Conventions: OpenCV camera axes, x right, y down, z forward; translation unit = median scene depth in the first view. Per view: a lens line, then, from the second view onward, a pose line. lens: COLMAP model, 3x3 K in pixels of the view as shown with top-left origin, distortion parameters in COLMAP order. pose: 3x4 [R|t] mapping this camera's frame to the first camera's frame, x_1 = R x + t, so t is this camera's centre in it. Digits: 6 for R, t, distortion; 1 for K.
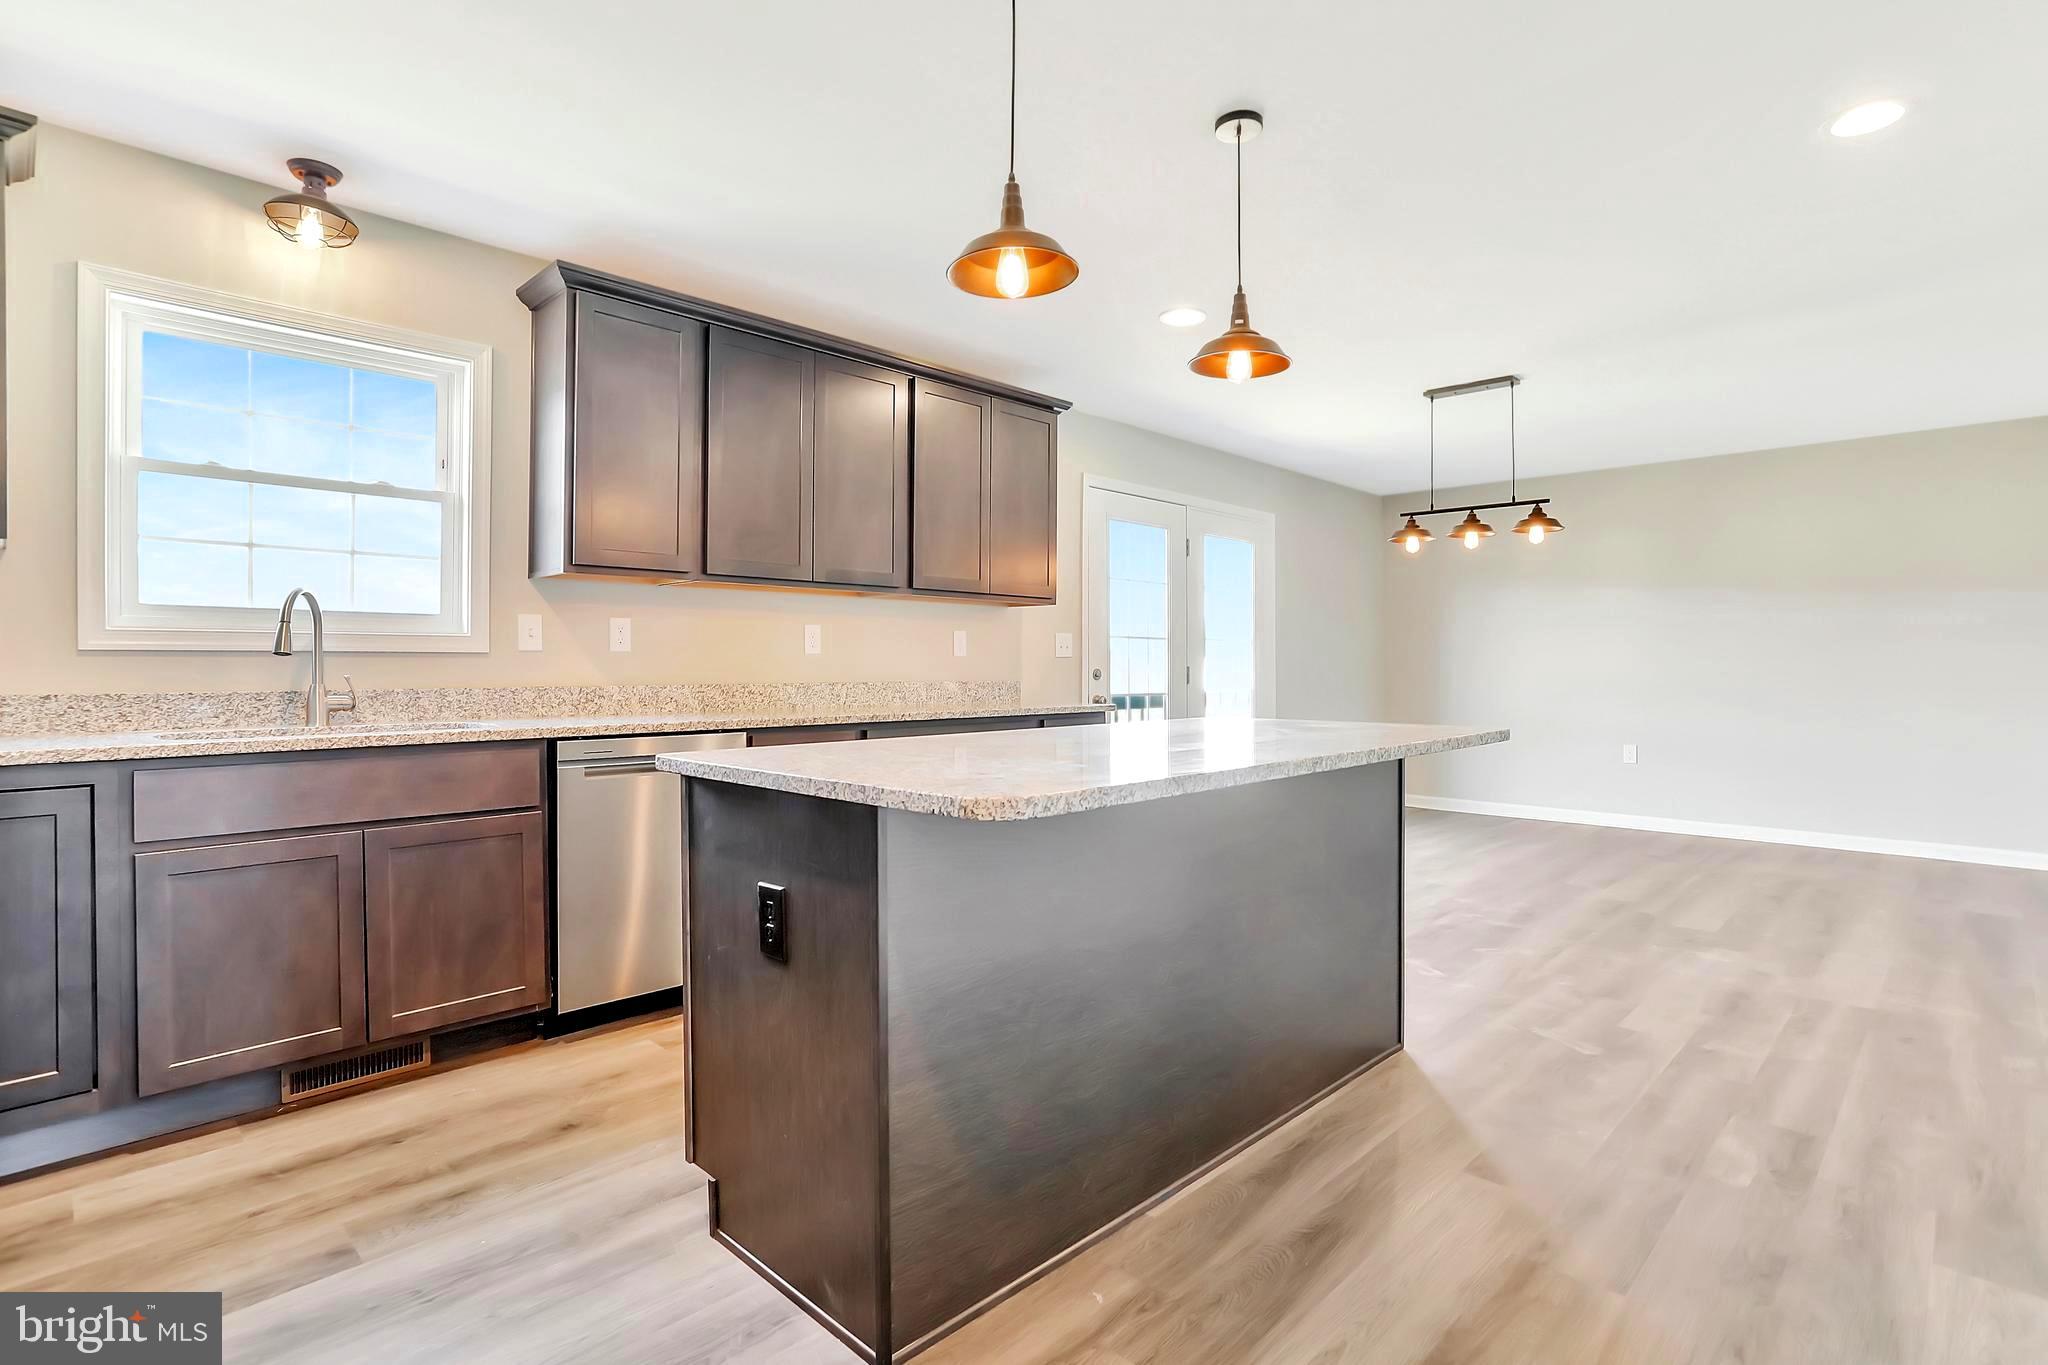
lens RADIAL K [[982.2, 0, 1026.1], [0, 982.2, 677.5], [0, 0, 1]] dist [-0.032853, 0.006780]
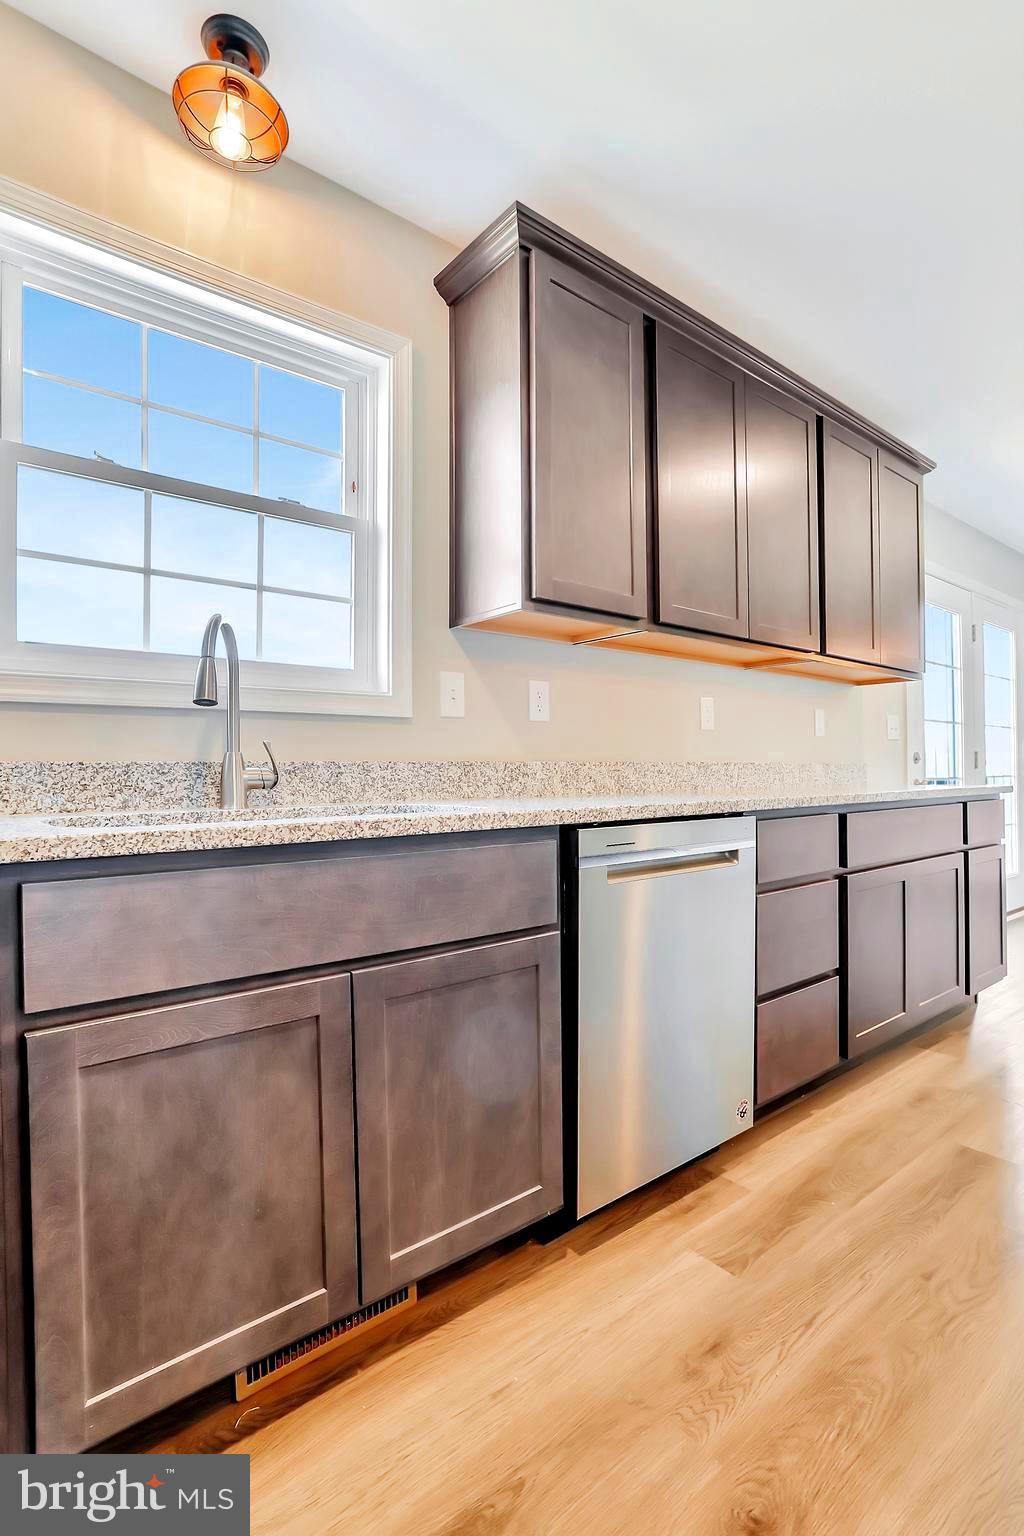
lens RADIAL K [[736.7, 0, 518.5], [0, 736.7, 773.7], [0, 0, 1]] dist [-0.032853, 0.006780]
pose [[0.993553, -0.007904, -0.113089, -0.463237], [0.007029, 0.999942, -0.008135, 0.030040], [0.113146, 0.007288, 0.993552, 0.476545]]
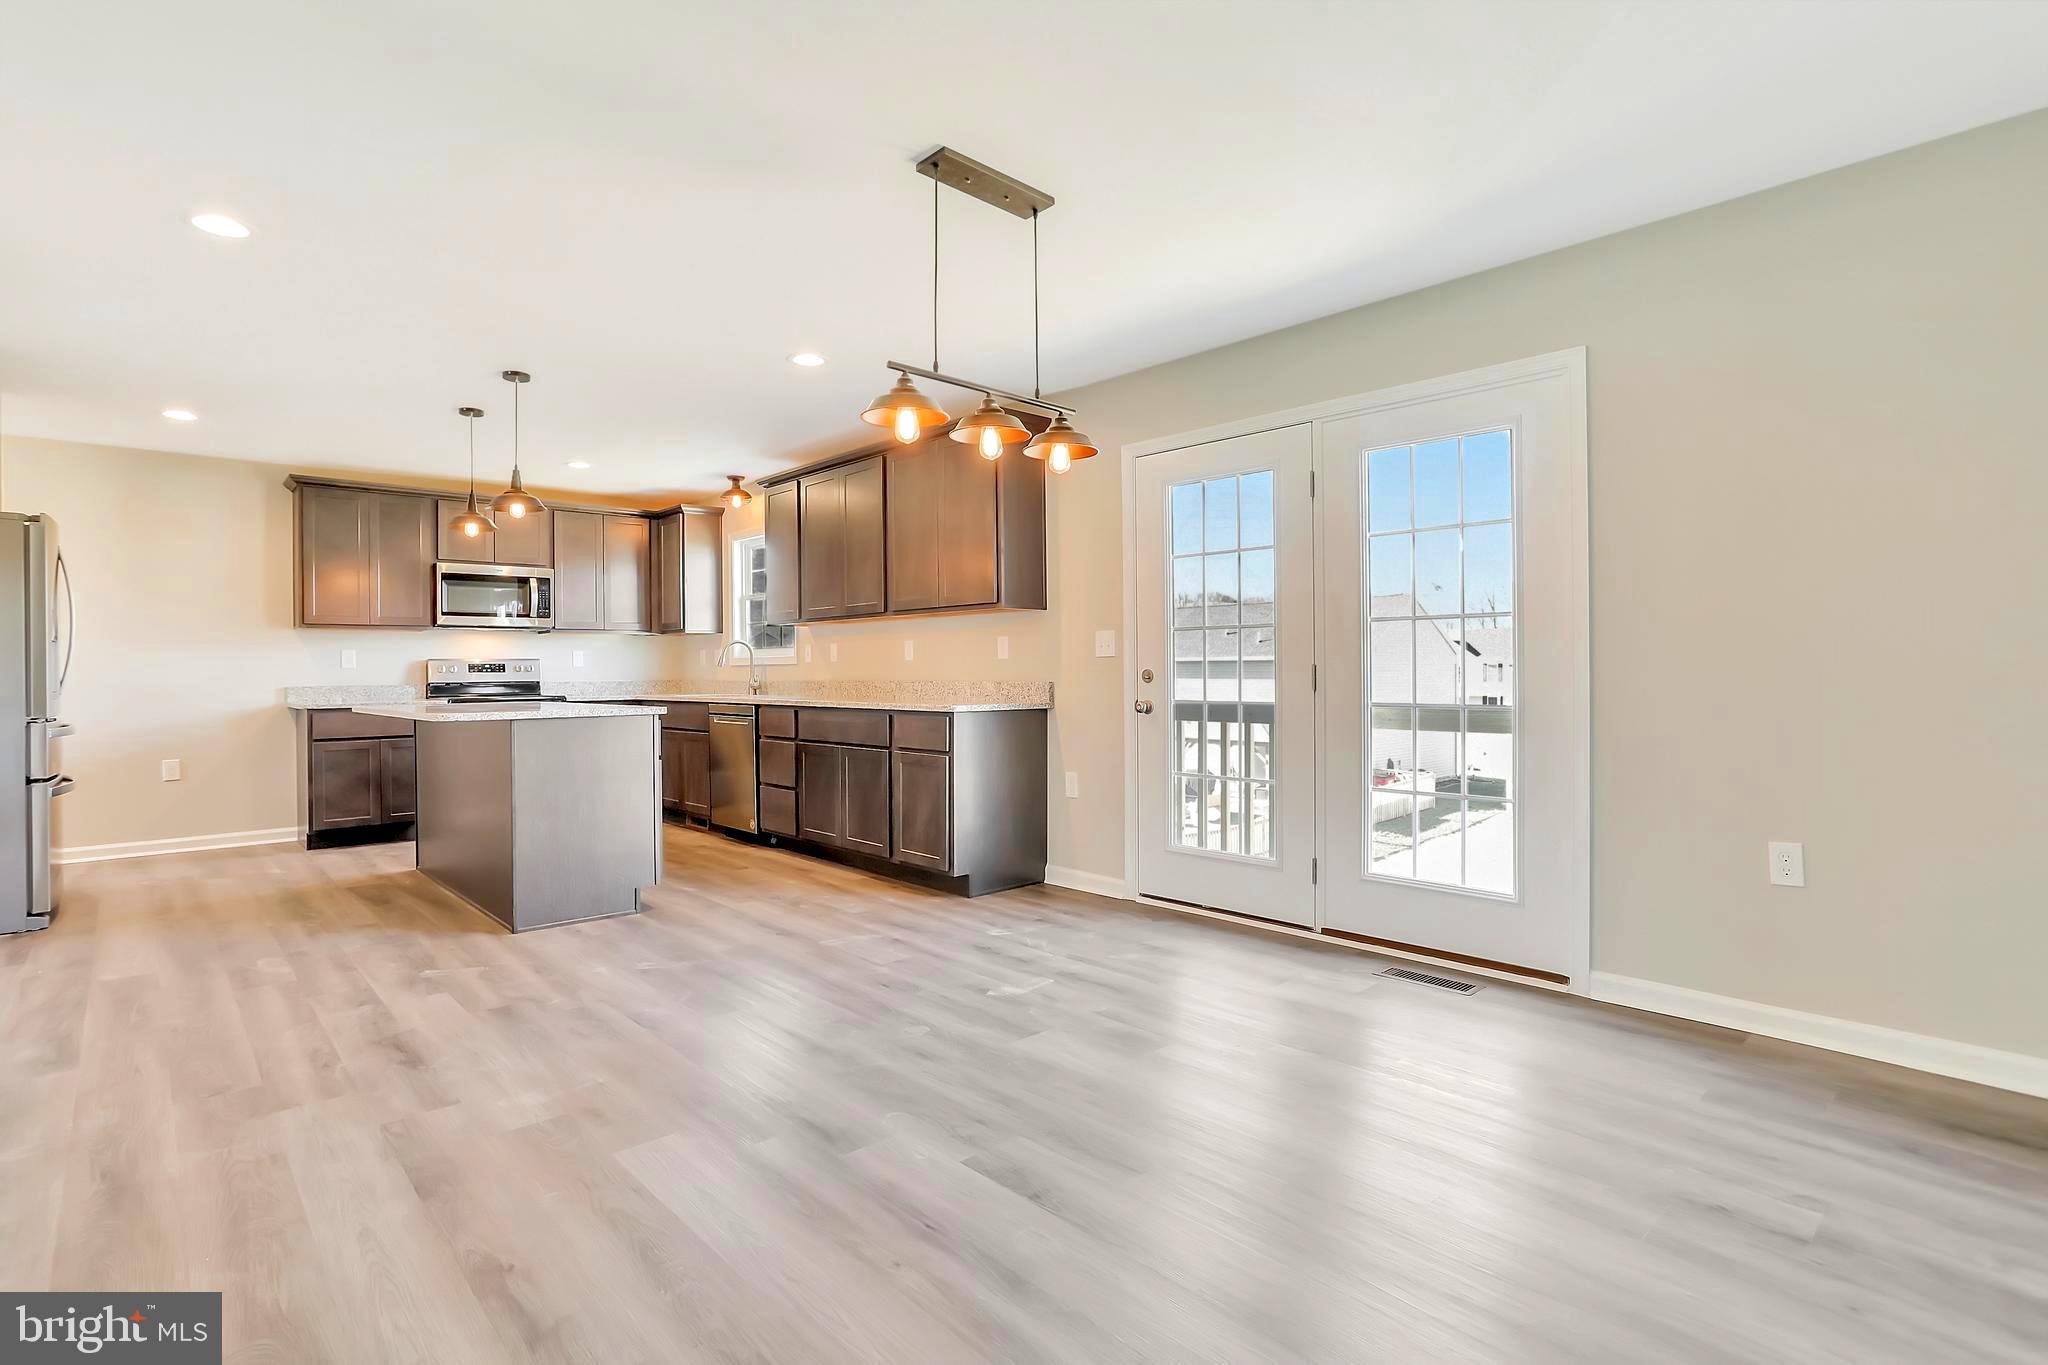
lens RADIAL K [[982.2, 0, 1016.7], [0, 982.2, 675.4], [0, 0, 1]] dist [-0.032853, 0.006780]
pose [[-0.043524, 0.006964, -0.999028, 1.809769], [0.001055, 0.999975, 0.006925, -0.018914], [0.999052, -0.000752, -0.043530, 1.813493]]
